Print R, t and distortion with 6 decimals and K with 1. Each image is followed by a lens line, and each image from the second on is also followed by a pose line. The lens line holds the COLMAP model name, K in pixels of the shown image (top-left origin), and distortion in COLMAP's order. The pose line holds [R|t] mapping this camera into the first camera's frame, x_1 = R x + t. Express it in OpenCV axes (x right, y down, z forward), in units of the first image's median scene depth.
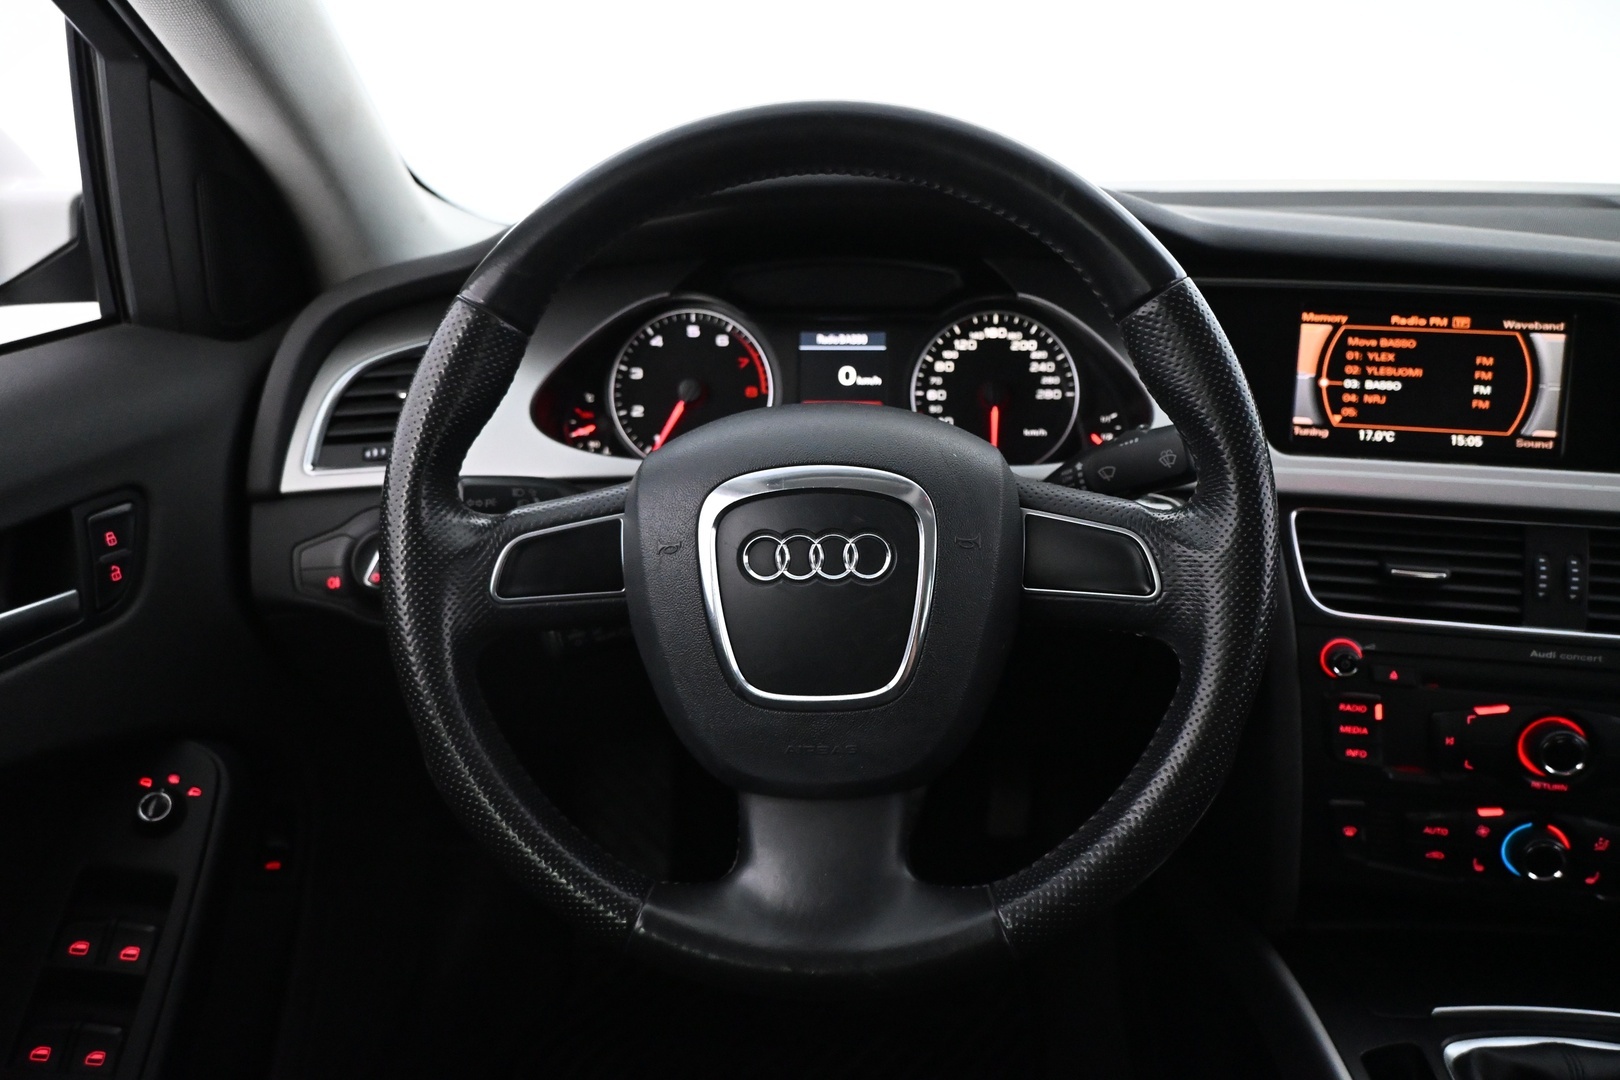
lens RADIAL K [[1215.6, 0, 804.6], [0, 1215.6, 537.9], [0, 0, 1]] dist [0.013626, 0.002525]
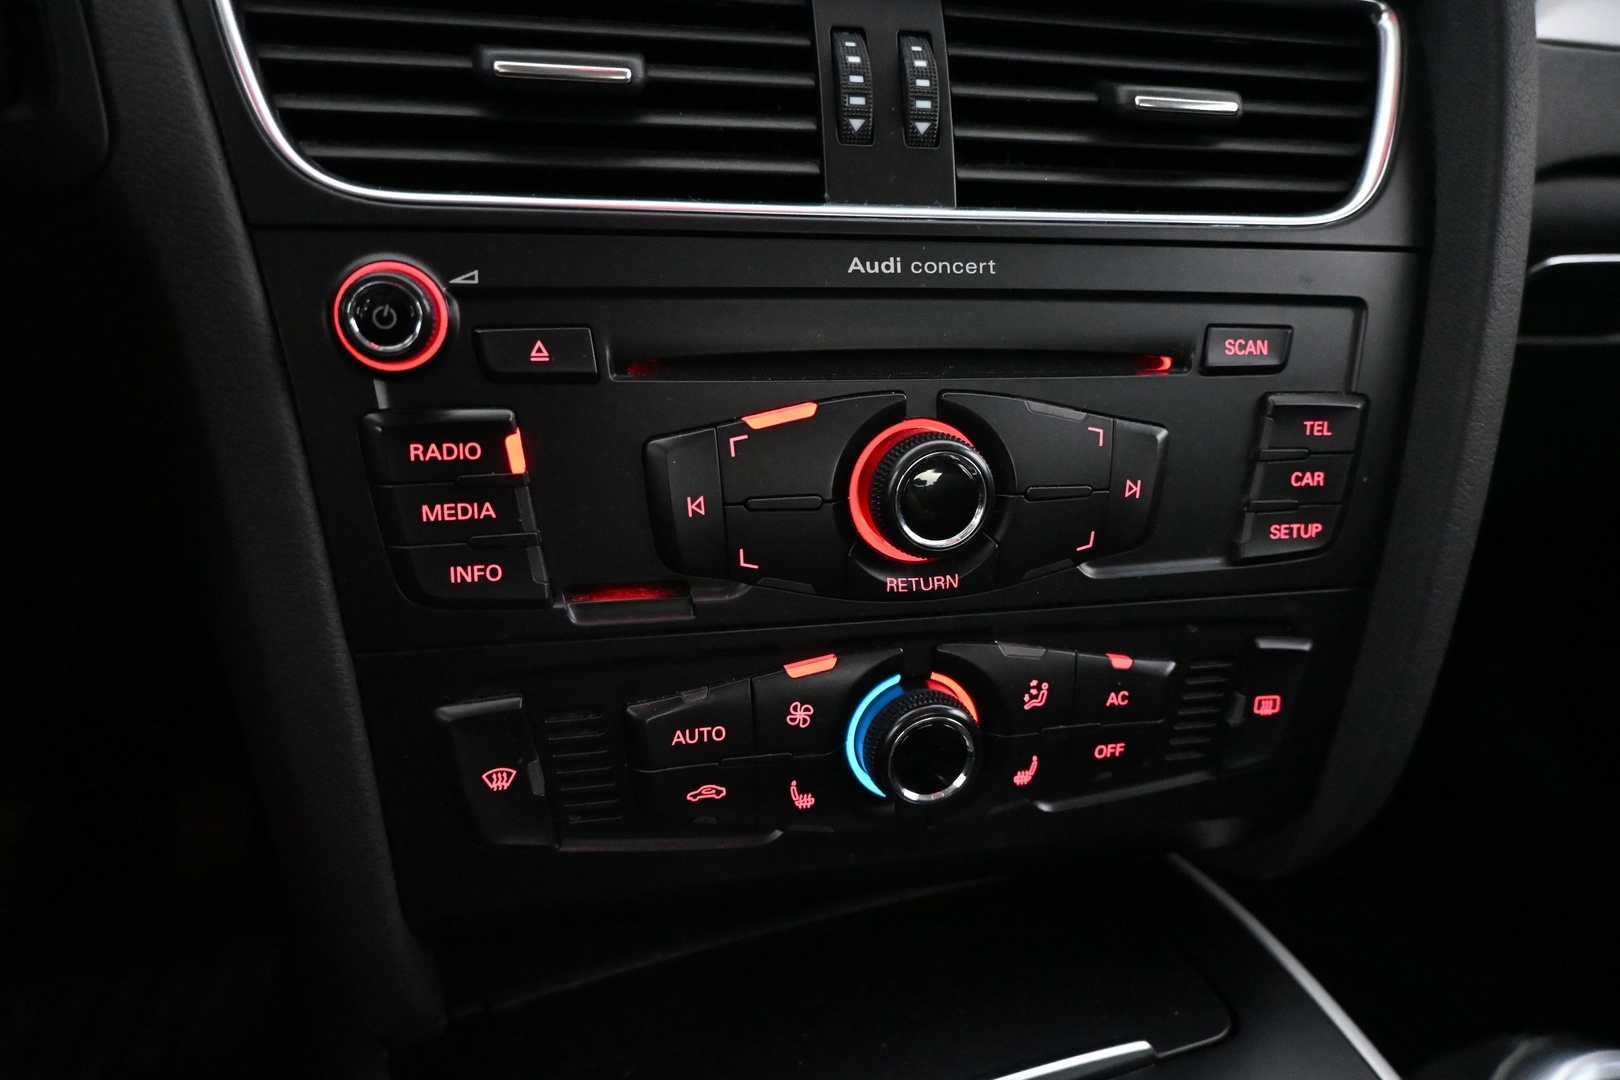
lens RADIAL K [[1106.2, 0, 810.7], [0, 1106.2, 537.6], [0, 0, 1]] dist [0.000136, 0.010633]
pose [[0.907900, -0.121083, 0.401320, 0.367572], [0.111974, 0.992638, 0.046173, 0.144626], [-0.403956, 0.003017, 0.914774, 0.579192]]
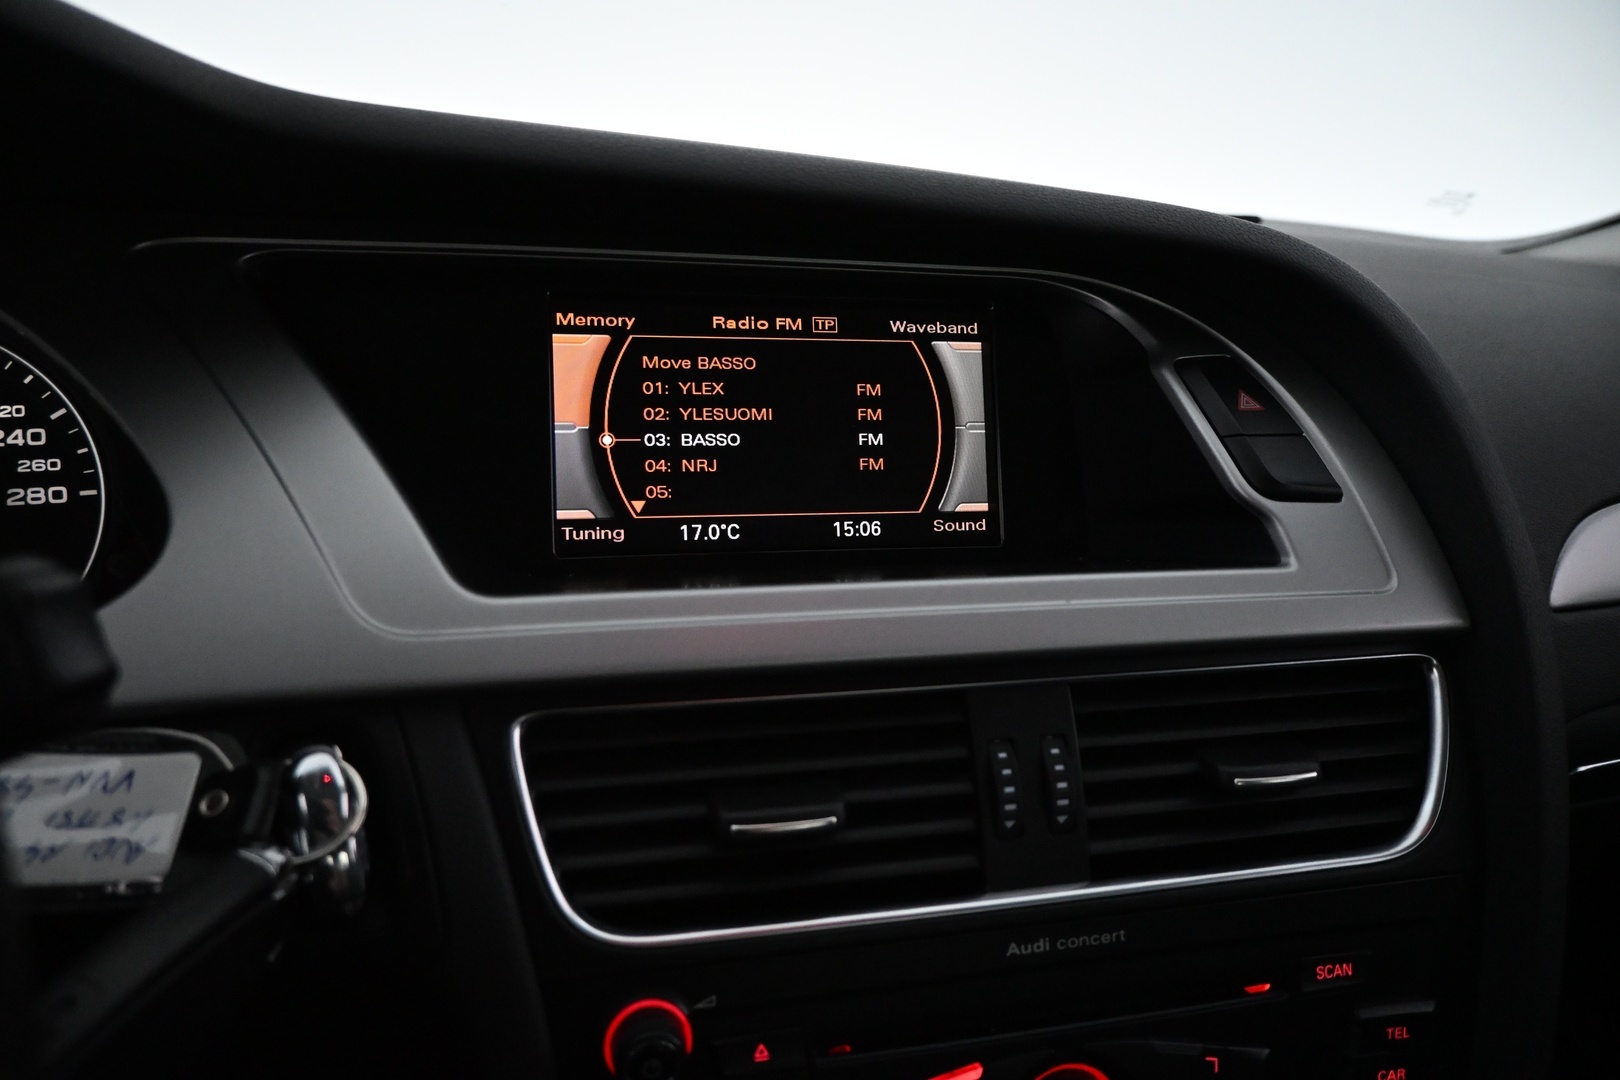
lens RADIAL K [[1106.2, 0, 810.6], [0, 1106.2, 555.9], [0, 0, 1]] dist [0.000136, 0.010633]
pose [[0.913429, -0.087599, 0.397460, 0.310762], [0.113805, 0.992582, -0.042780, -0.046656], [-0.390764, 0.084309, 0.916622, 0.527577]]
